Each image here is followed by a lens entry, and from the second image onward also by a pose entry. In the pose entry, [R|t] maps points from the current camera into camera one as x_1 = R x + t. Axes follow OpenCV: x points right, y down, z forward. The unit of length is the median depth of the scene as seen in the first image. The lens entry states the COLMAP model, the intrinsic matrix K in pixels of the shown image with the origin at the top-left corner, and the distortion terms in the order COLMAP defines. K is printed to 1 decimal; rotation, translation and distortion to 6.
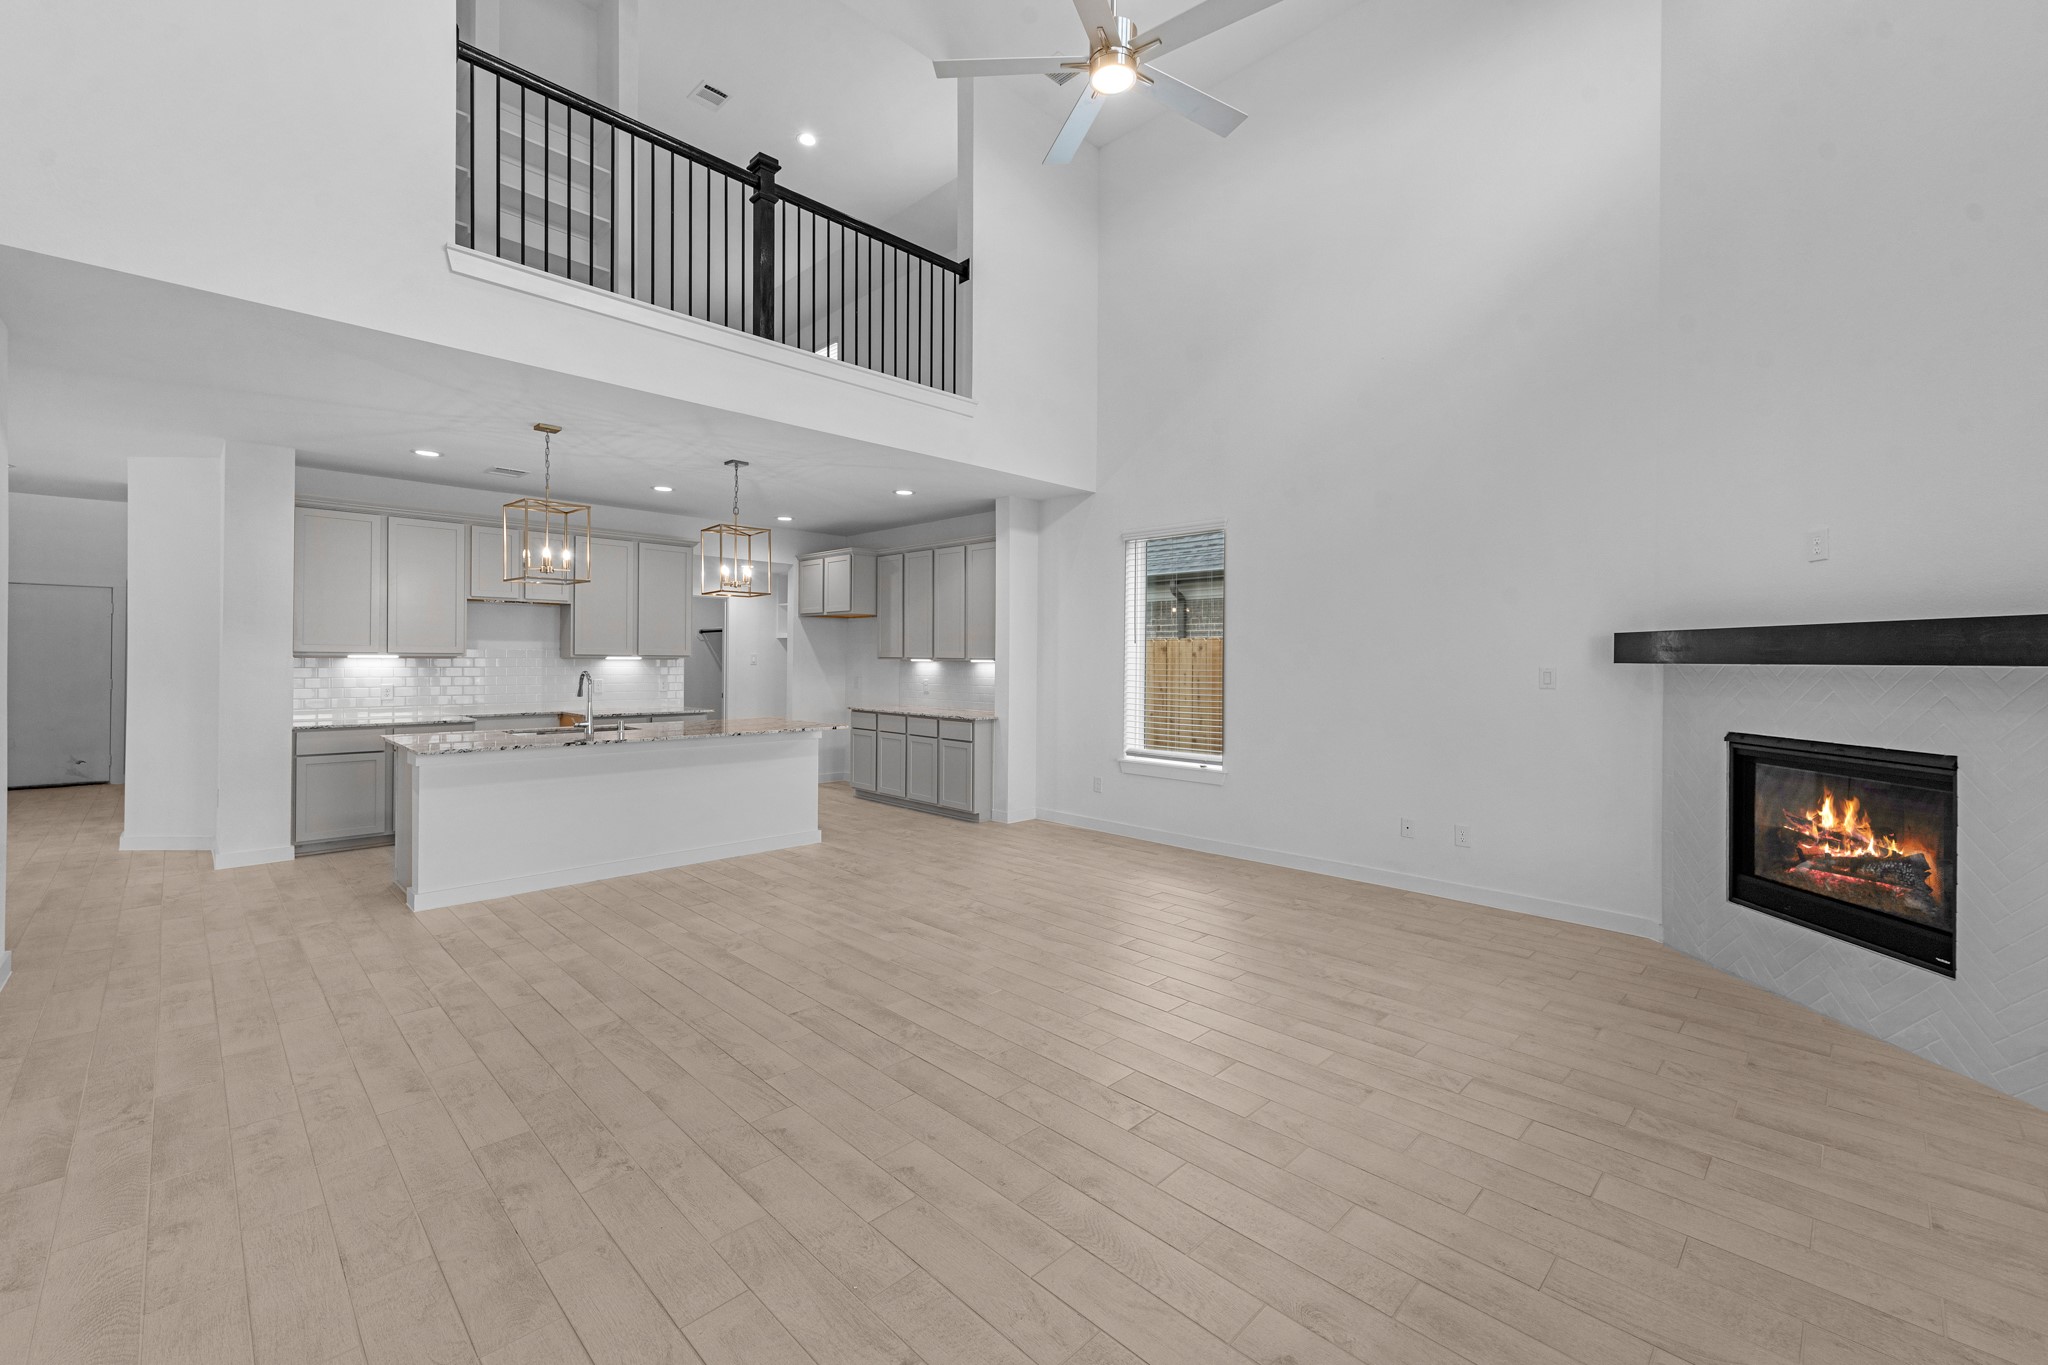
lens RADIAL K [[843.4, 0, 1012.5], [0, 843.4, 662.5], [0, 0, 1]] dist [-0.012815, 0.000038]
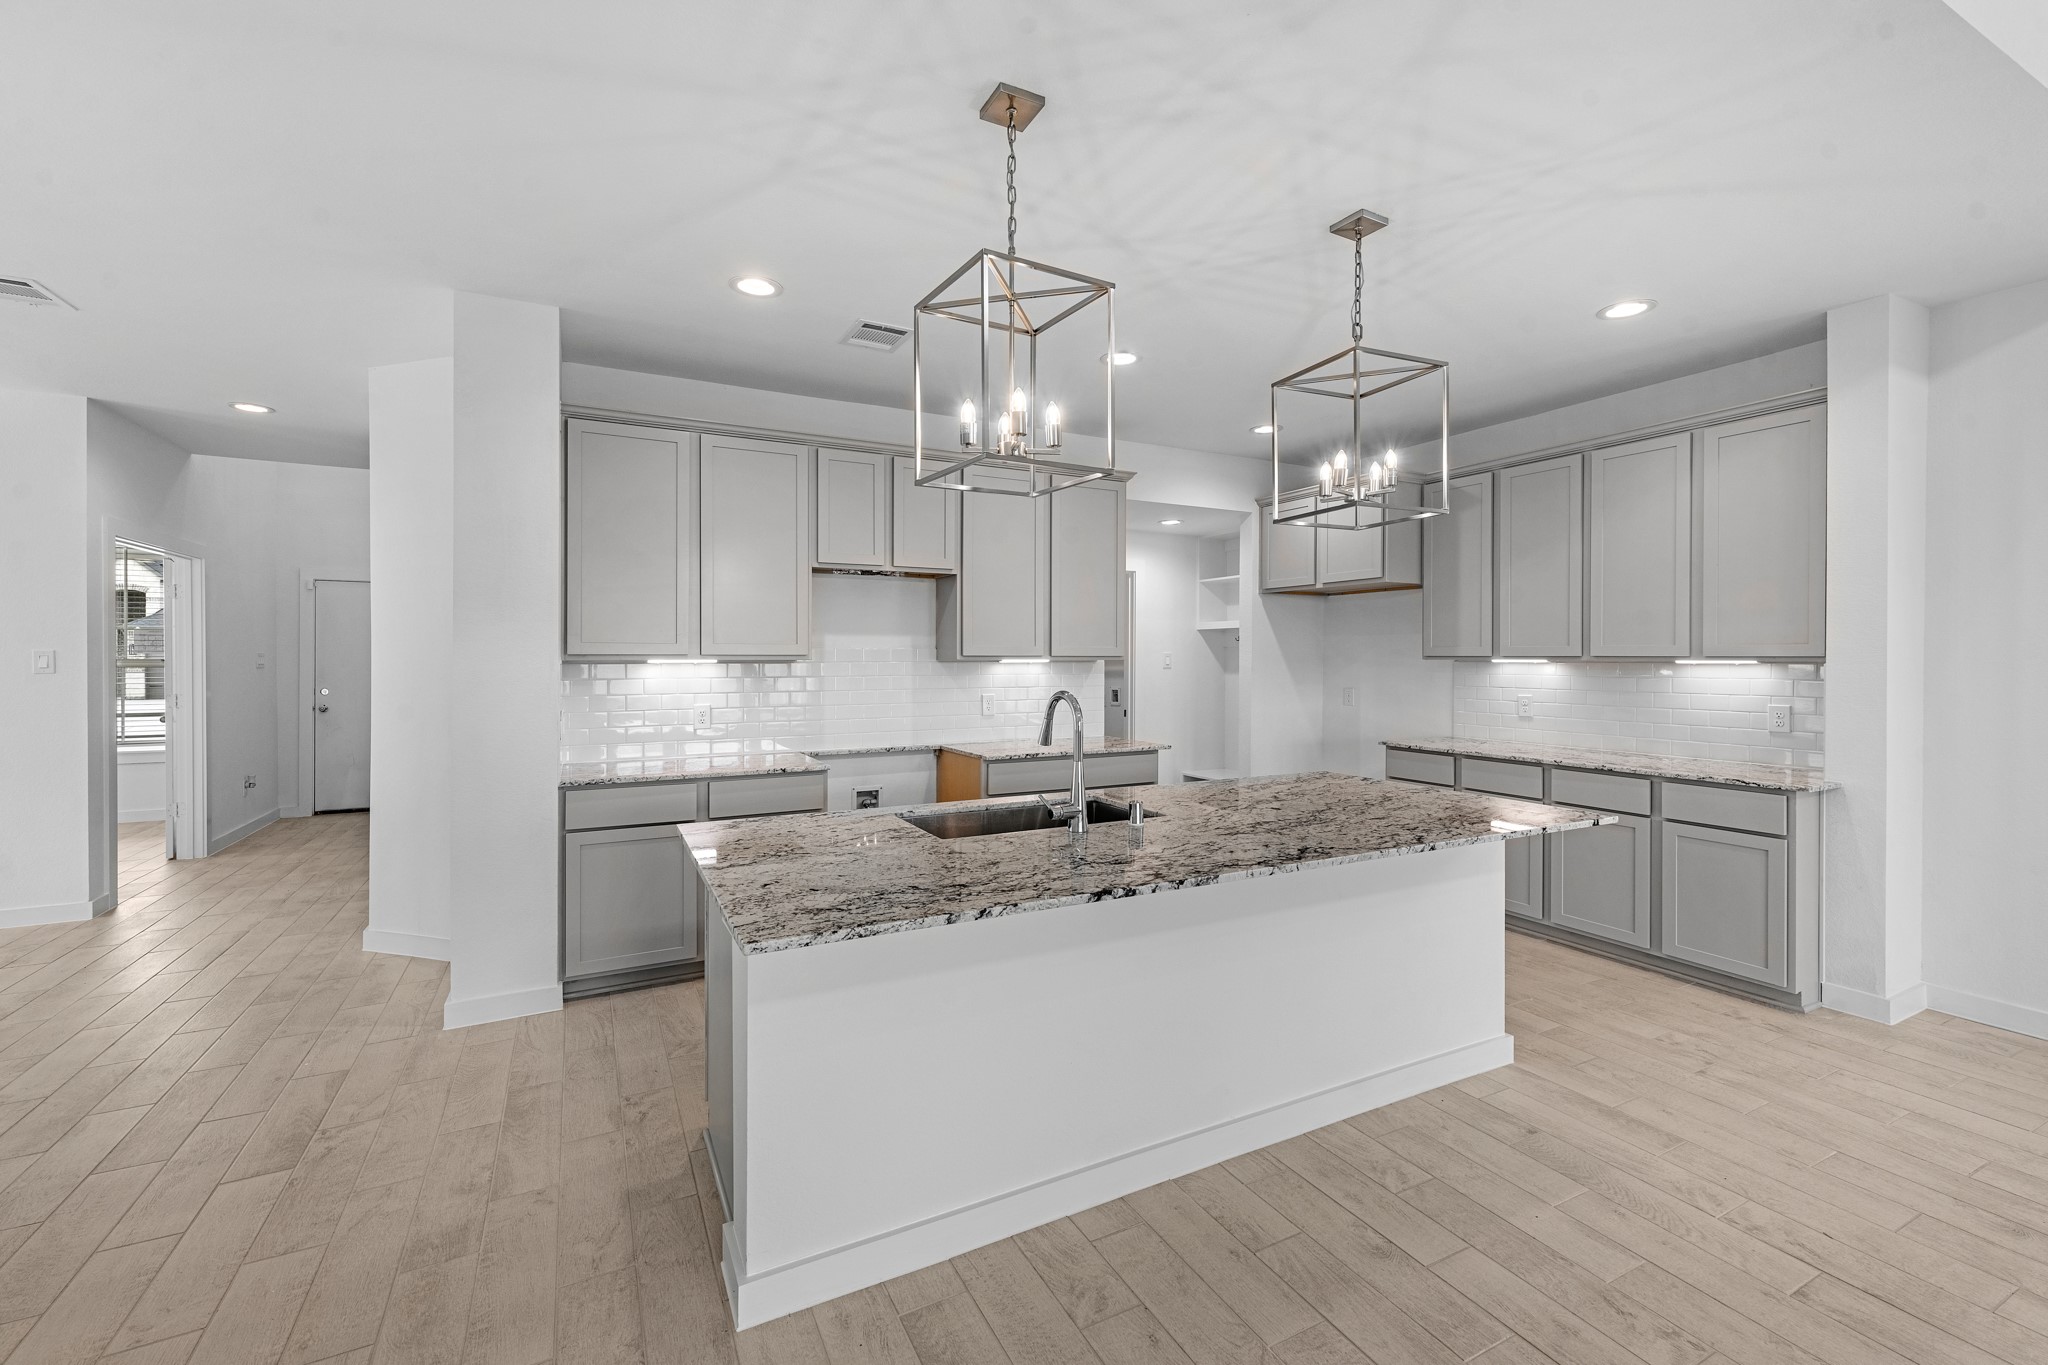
lens RADIAL K [[844.3, 0, 1028.0], [0, 844.3, 663.4], [0, 0, 1]] dist [0.006655, 0.000106]
pose [[0.957781, -0.006360, -0.287427, -0.296243], [0.006894, 0.999976, 0.000843, -0.004026], [0.287415, -0.002789, 0.957802, 0.415906]]
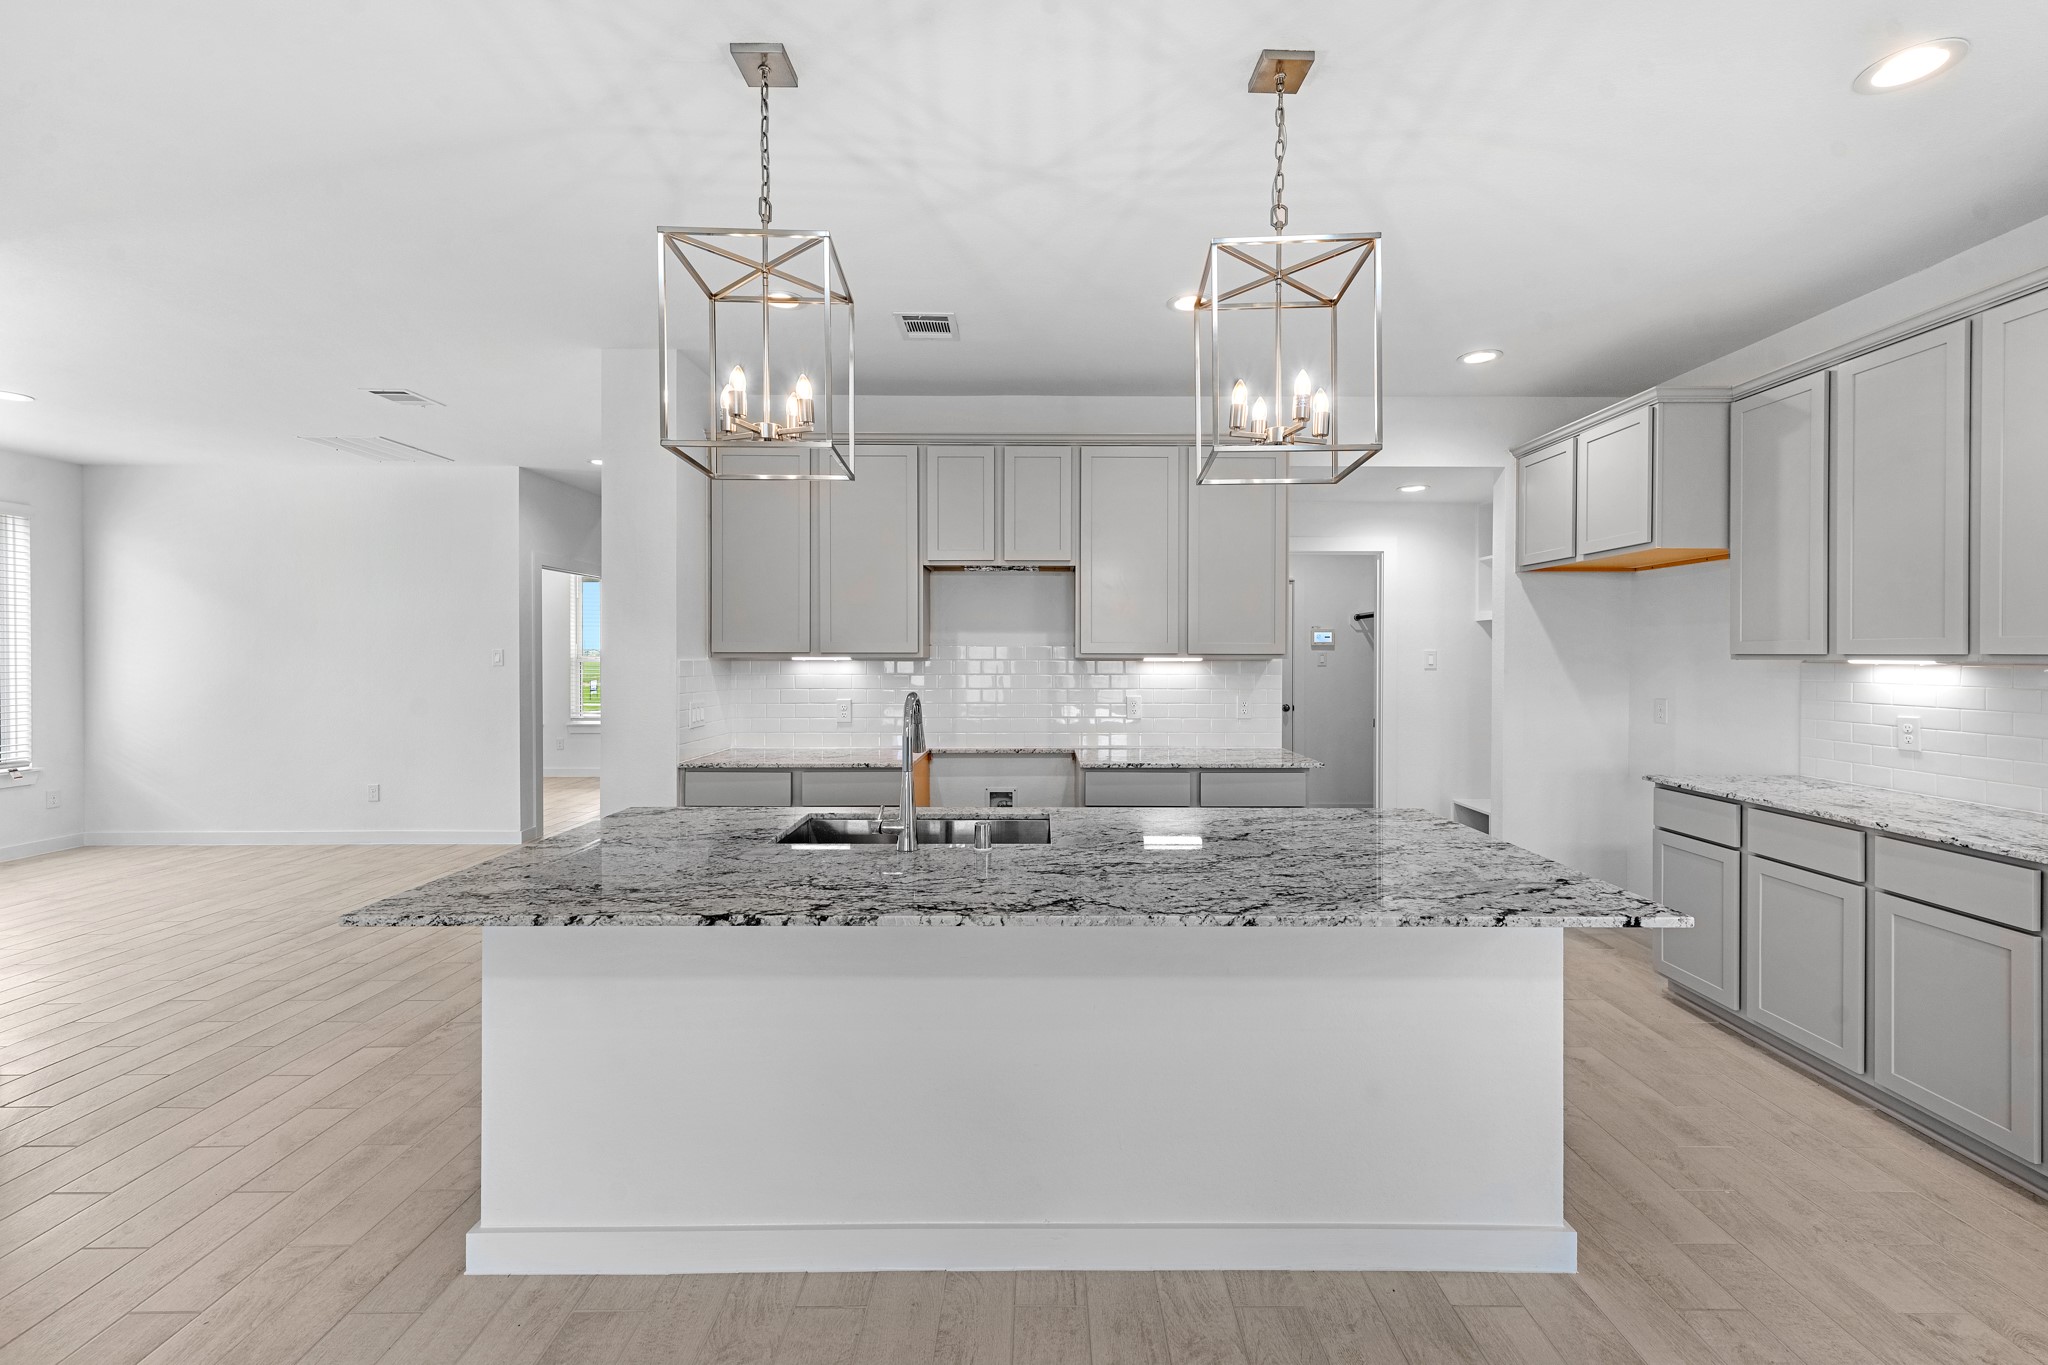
lens RADIAL K [[870.2, 0, 1038.1], [0, 870.2, 662.6], [0, 0, 1]] dist [0.007266, -0.000004]
pose [[0.723253, -0.001840, -0.690581, -0.130030], [0.001890, 0.999998, -0.000685, -0.003019], [0.690581, -0.000810, 0.723255, 0.549623]]
